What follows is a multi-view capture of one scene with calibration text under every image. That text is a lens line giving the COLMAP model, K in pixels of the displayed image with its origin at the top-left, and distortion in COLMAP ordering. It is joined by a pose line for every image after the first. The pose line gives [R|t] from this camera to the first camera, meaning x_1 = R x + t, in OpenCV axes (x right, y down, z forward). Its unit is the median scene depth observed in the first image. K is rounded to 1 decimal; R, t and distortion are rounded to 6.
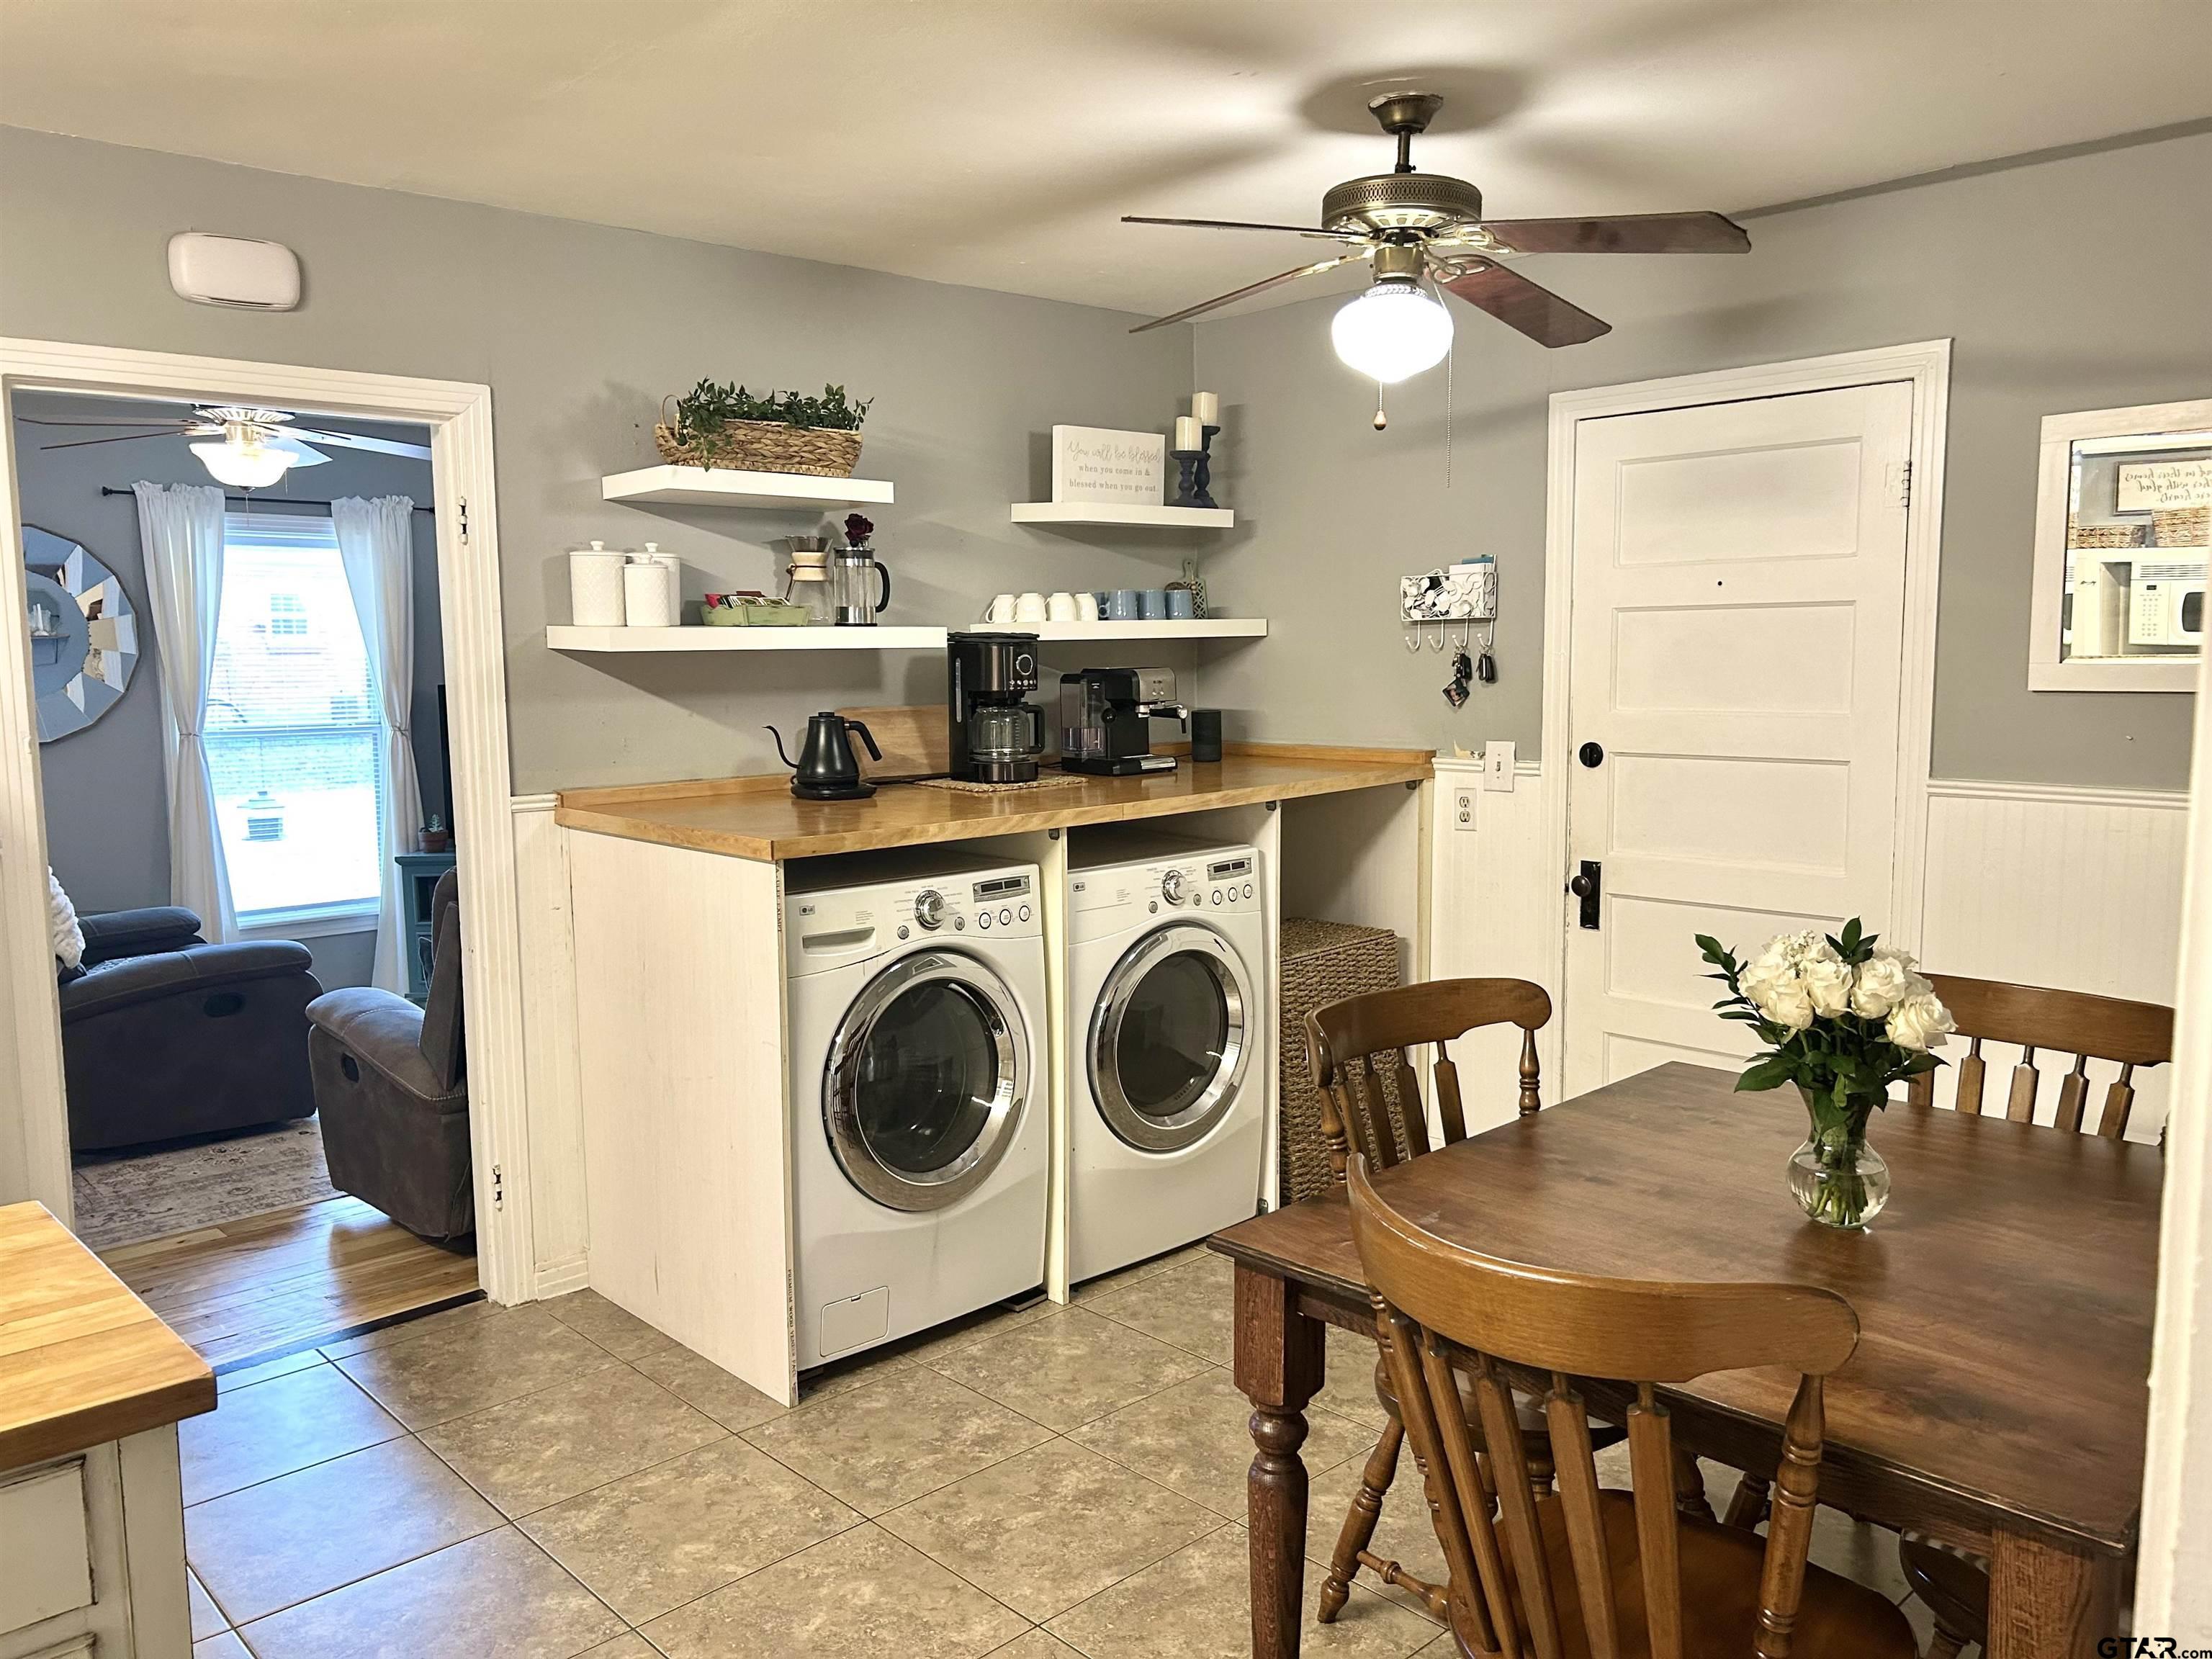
lens RADIAL K [[1668.6, 0, 1106.0], [0, 1668.6, 829.5], [0, 0, 1]] dist [0.100805, -0.200633]
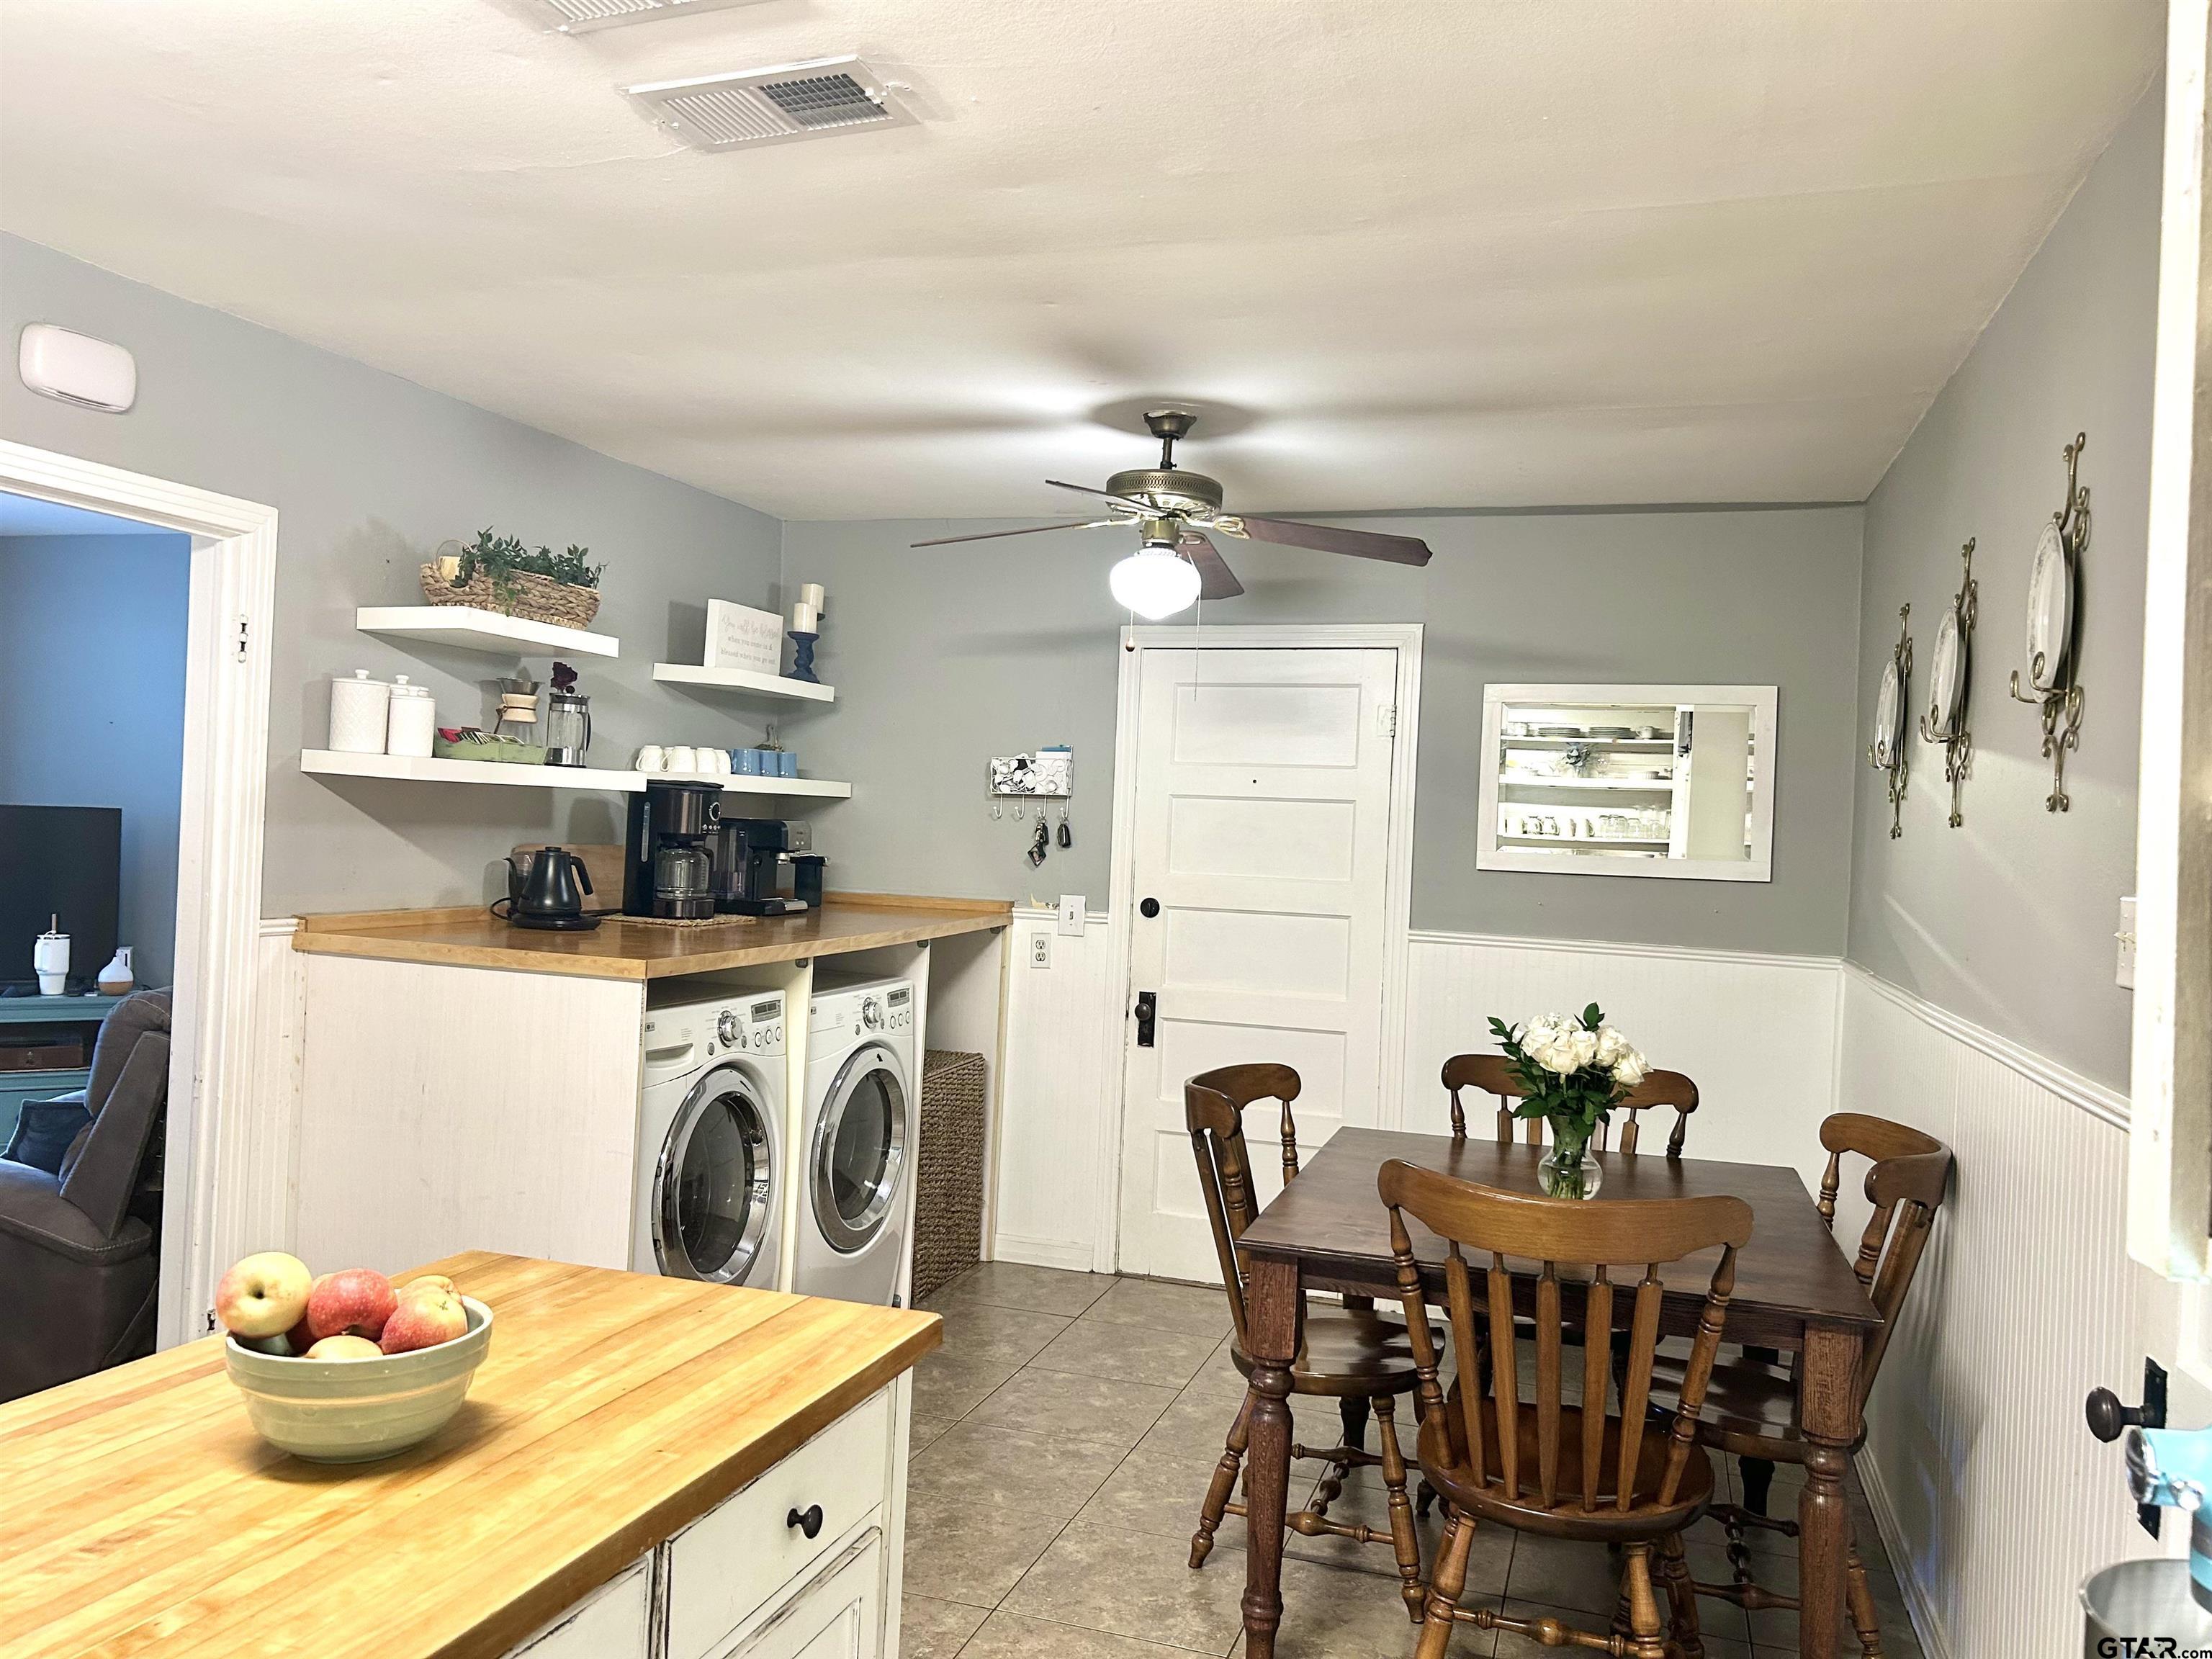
lens RADIAL K [[1668.6, 0, 1106.0], [0, 1668.6, 829.5], [0, 0, 1]] dist [0.100805, -0.200633]
pose [[0.871886, 0.048894, 0.487261, -0.377182], [0.000841, 0.994852, -0.101332, 0.025905], [-0.489708, 0.088760, 0.867357, -0.085192]]
